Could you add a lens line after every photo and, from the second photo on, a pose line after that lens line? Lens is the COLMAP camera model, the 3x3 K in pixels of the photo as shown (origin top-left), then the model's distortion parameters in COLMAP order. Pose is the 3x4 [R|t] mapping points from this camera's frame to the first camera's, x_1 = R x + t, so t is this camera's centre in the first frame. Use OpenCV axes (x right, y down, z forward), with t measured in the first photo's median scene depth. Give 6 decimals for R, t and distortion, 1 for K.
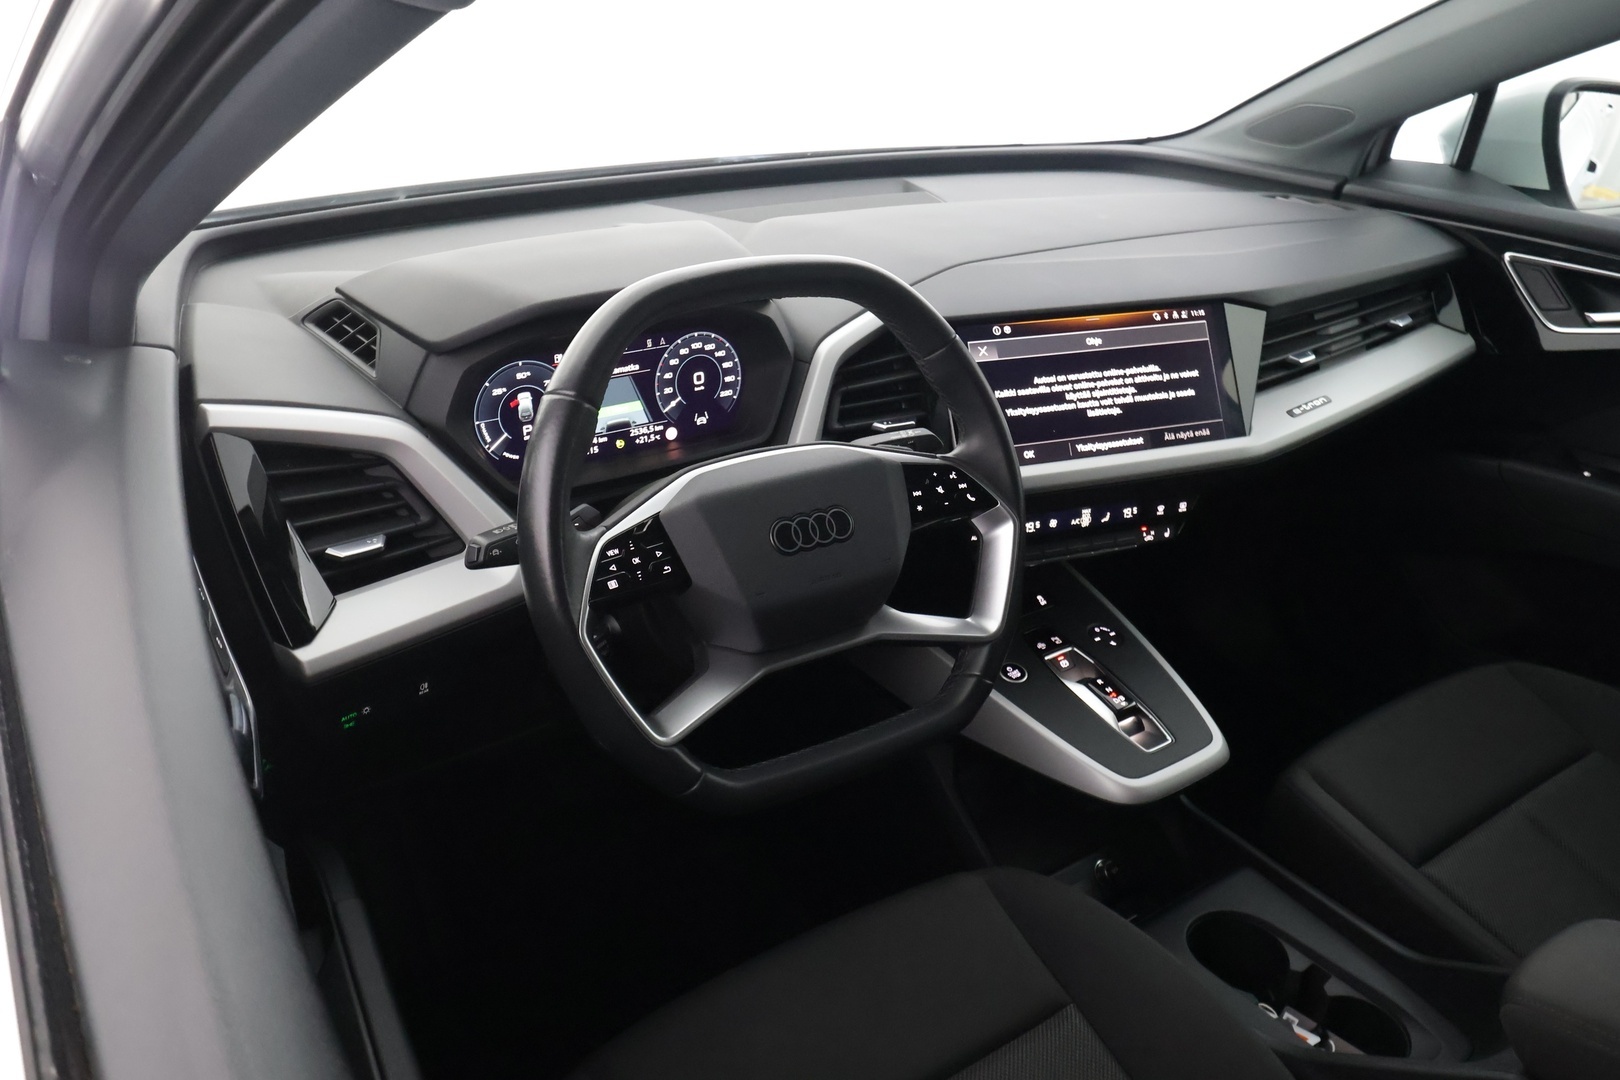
lens RADIAL K [[1275.5, 0, 810.0], [0, 1275.5, 540.0], [0, 0, 1]] dist [0.003420, 0.005318]
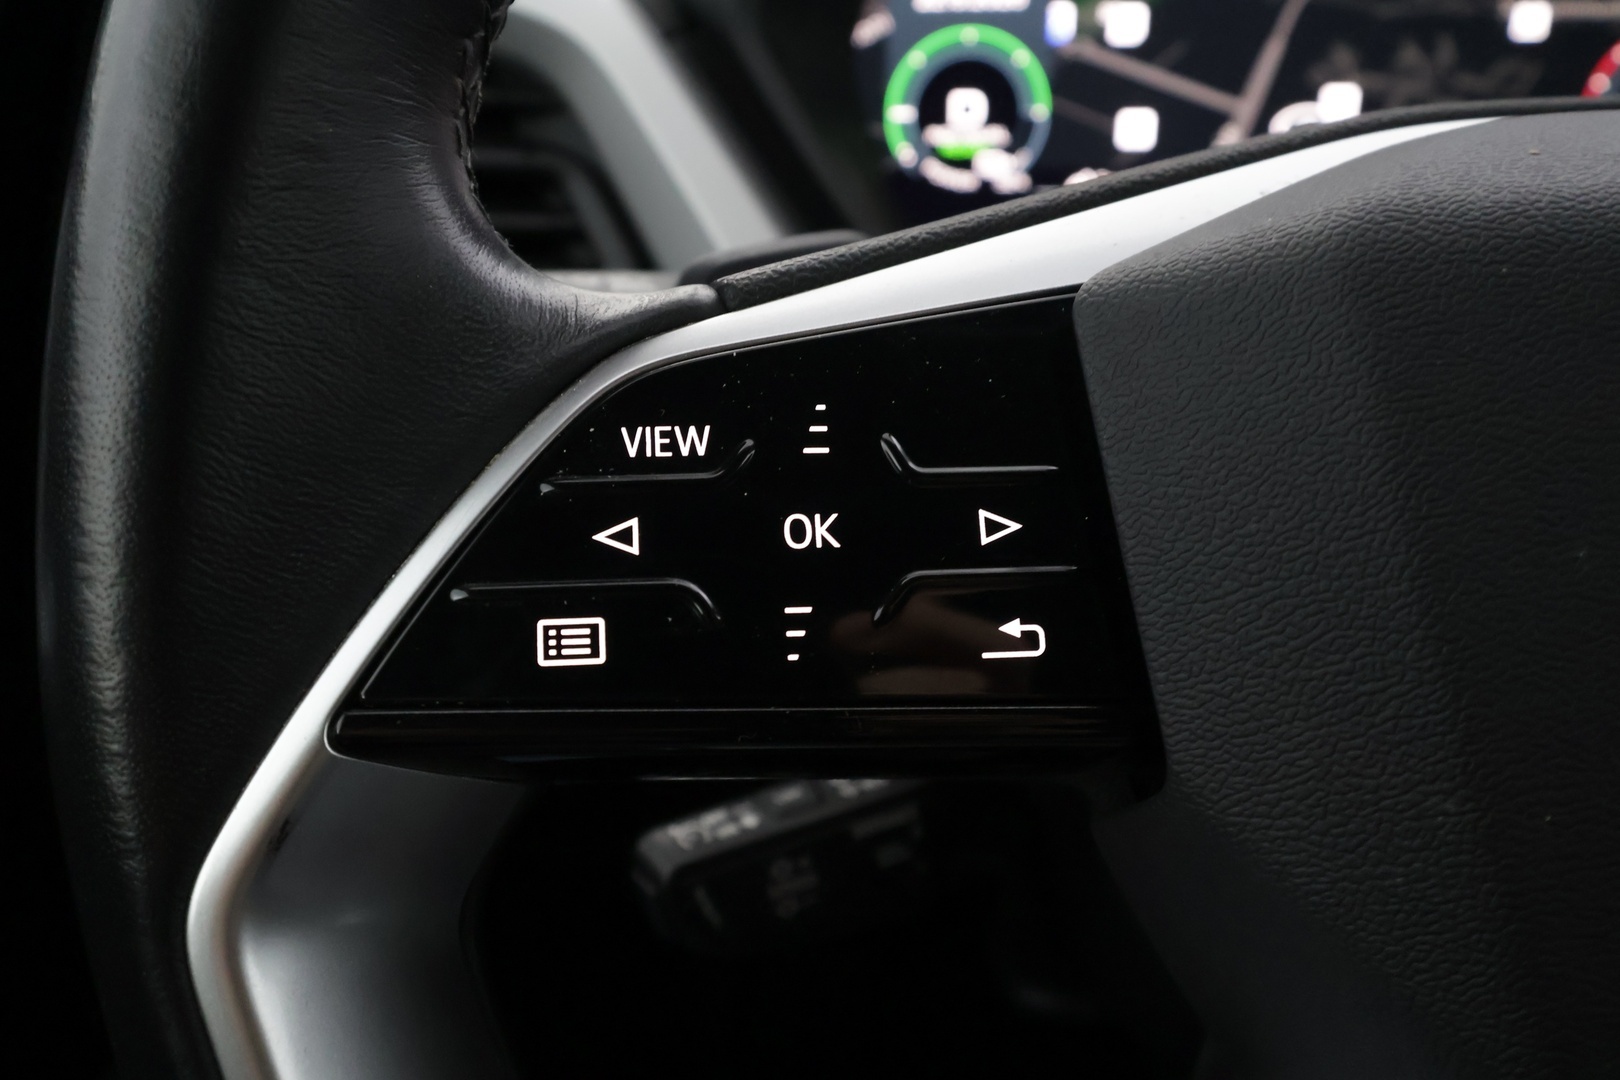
lens RADIAL K [[1264.5, 0, 810.0], [0, 1264.5, 540.0], [0, 0, 1]] dist [0.010709, -0.009960]
pose [[0.784973, 0.253001, -0.565516, -0.031832], [-0.225437, 0.966883, 0.119644, -0.000727], [0.577058, 0.033571, 0.816013, 0.561080]]
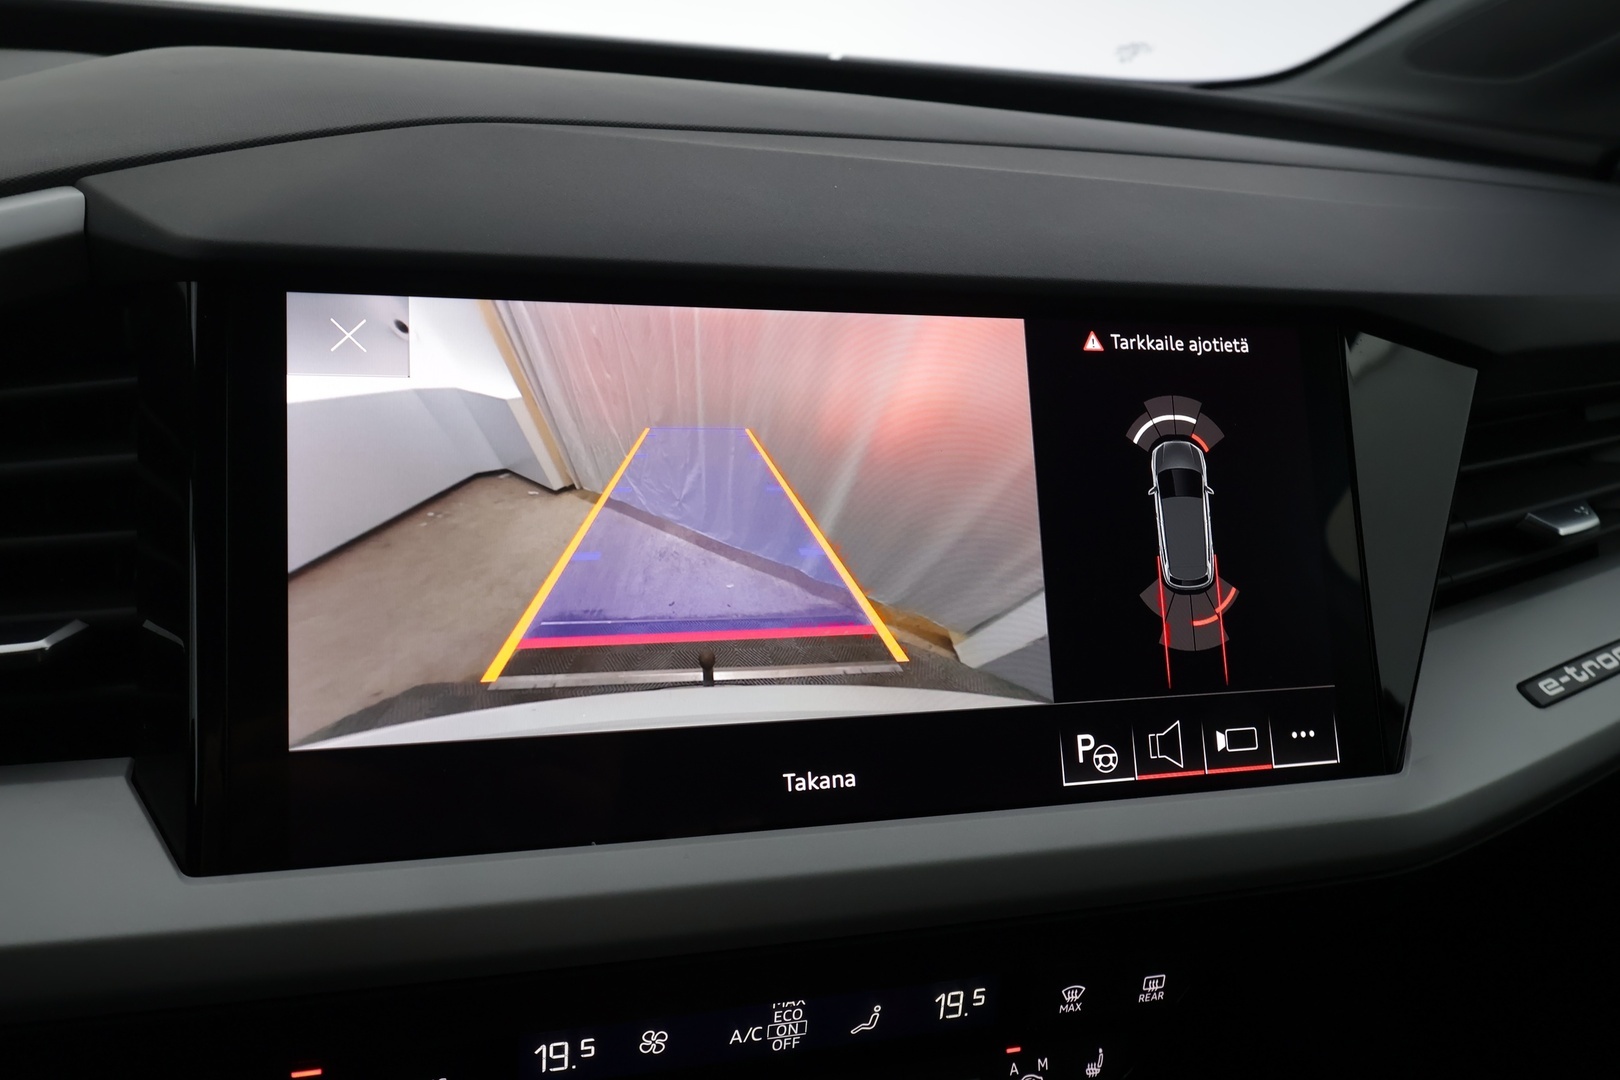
lens RADIAL K [[1275.5, 0, 810.0], [0, 1275.5, 540.0], [0, 0, 1]] dist [0.003420, 0.005318]
pose [[0.993087, 0.093746, -0.070640, 0.225326], [-0.098649, 0.992696, -0.069450, -0.101247], [0.063614, 0.075939, 0.995081, 0.695059]]
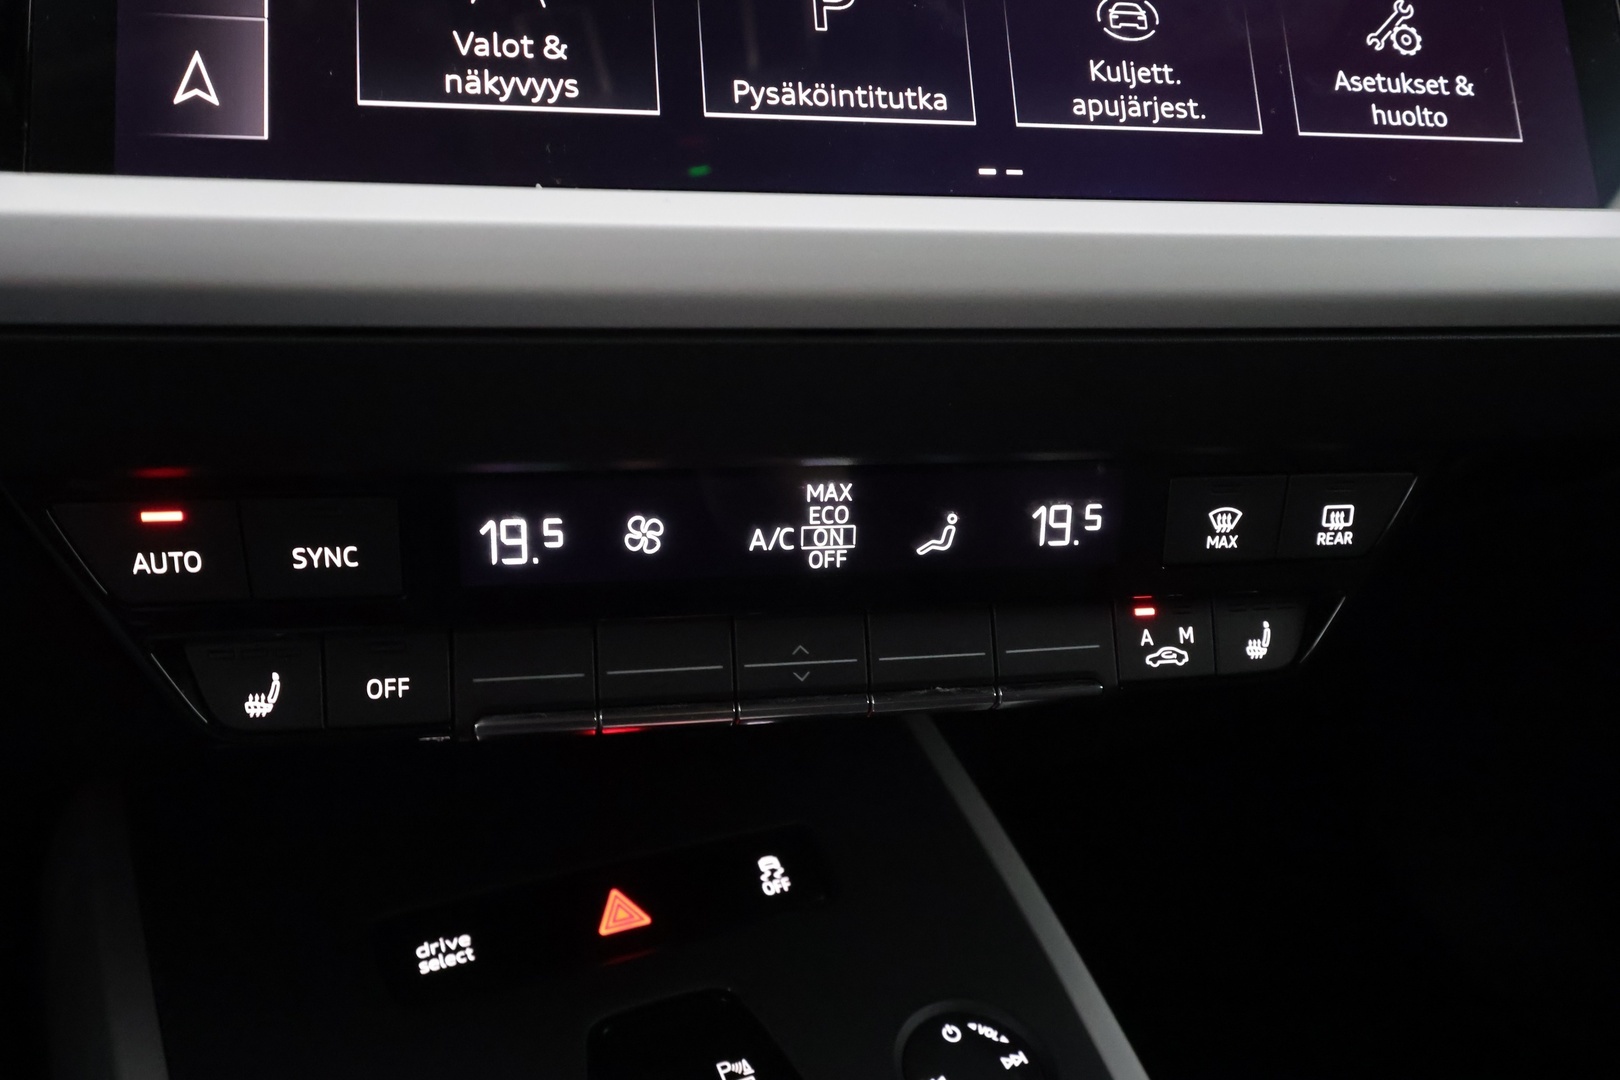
lens RADIAL K [[1264.5, 0, 810.0], [0, 1264.5, 540.0], [0, 0, 1]] dist [0.010709, -0.009960]
pose [[0.984422, 0.059696, -0.165377, 0.241141], [-0.079002, 0.990479, -0.112736, 0.007917], [0.157072, 0.124045, 0.979766, 0.779615]]
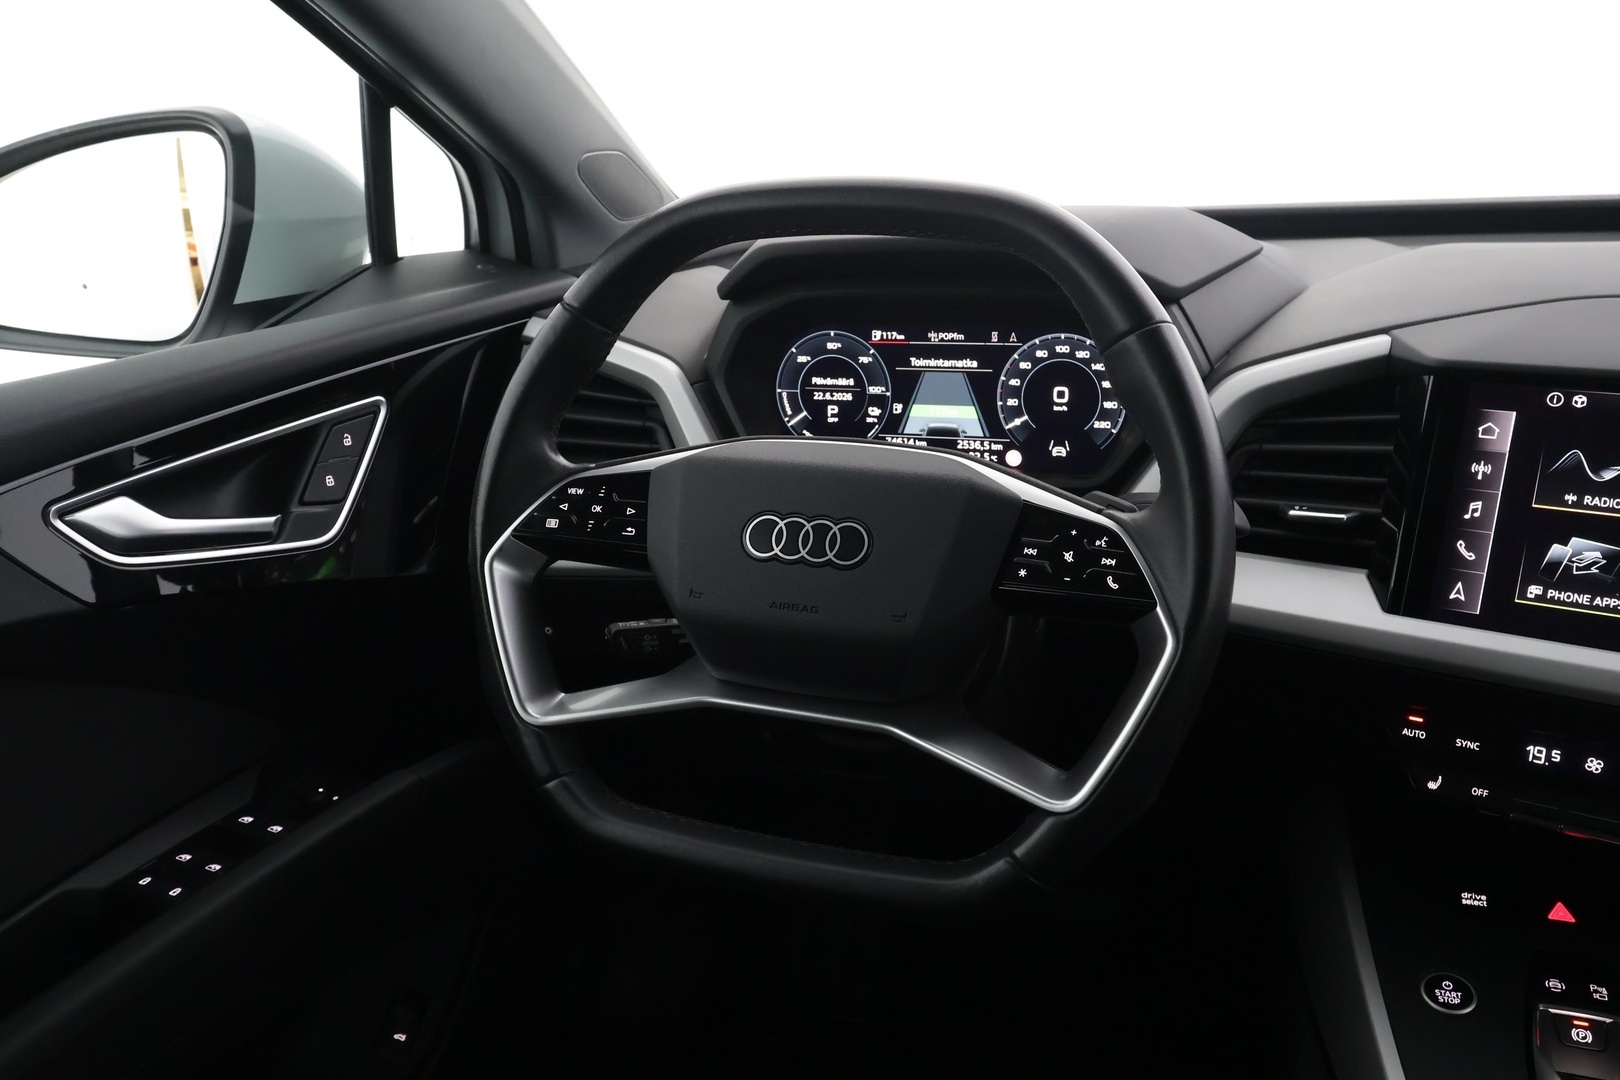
lens RADIAL K [[1264.5, 0, 810.0], [0, 1264.5, 540.0], [0, 0, 1]] dist [0.010709, -0.009960]
pose [[0.572317, 0.212270, -0.792082, 0.391034], [-0.299065, 0.953418, 0.039418, -0.025140], [0.763553, 0.214325, 0.609140, 0.386604]]
